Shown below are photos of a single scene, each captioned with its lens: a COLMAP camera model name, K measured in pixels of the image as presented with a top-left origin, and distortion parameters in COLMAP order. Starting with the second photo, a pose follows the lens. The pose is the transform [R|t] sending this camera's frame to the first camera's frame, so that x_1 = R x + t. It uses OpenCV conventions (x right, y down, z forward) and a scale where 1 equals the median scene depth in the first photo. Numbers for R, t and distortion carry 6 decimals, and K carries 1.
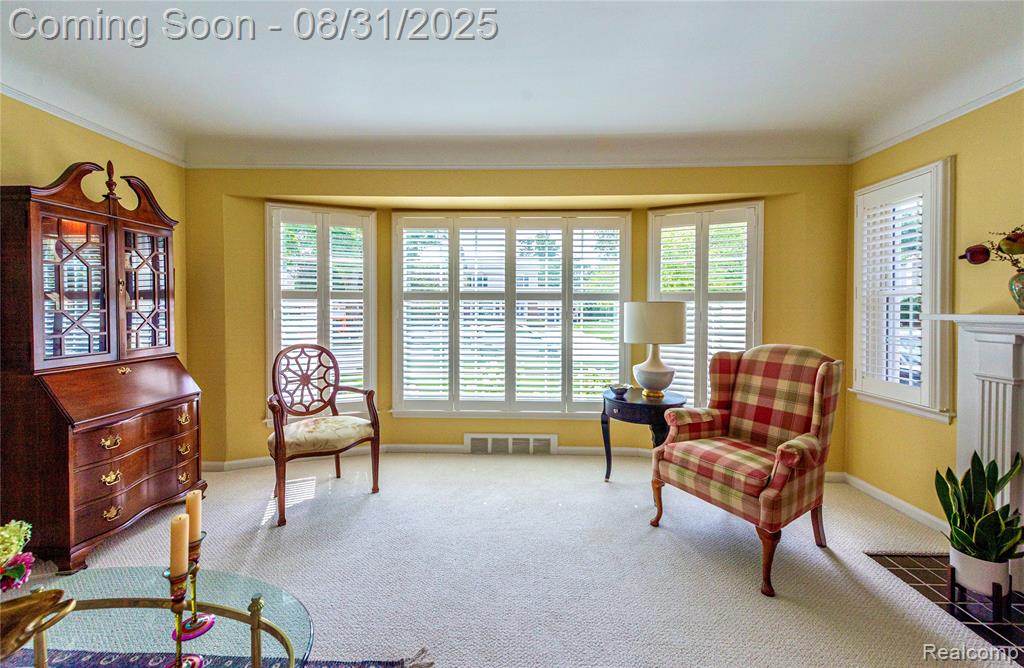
lens RADIAL K [[401.3, 0, 513.2], [0, 401.3, 315.1], [0, 0, 1]] dist [0.007670, -0.000407]
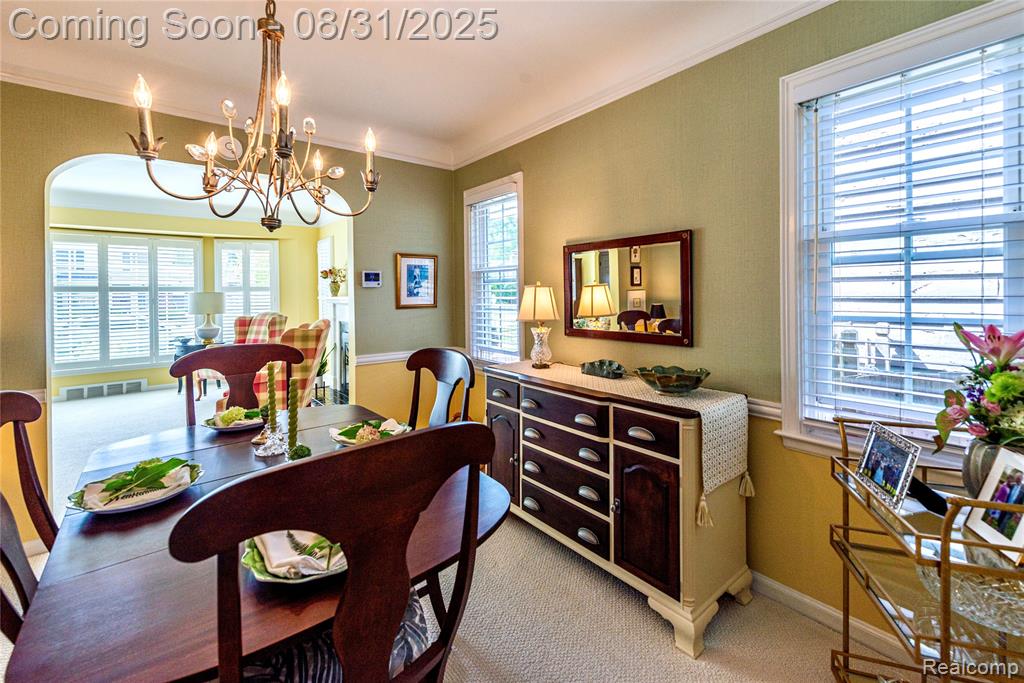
lens RADIAL K [[431.1, 0, 512.3], [0, 431.1, 292.4], [0, 0, 1]] dist [0.007021, -0.000230]
pose [[0.755744, -0.013618, 0.654726, 0.102190], [0.025019, 0.999654, -0.008086, 0.018437], [-0.654389, 0.022491, 0.755823, -1.458494]]
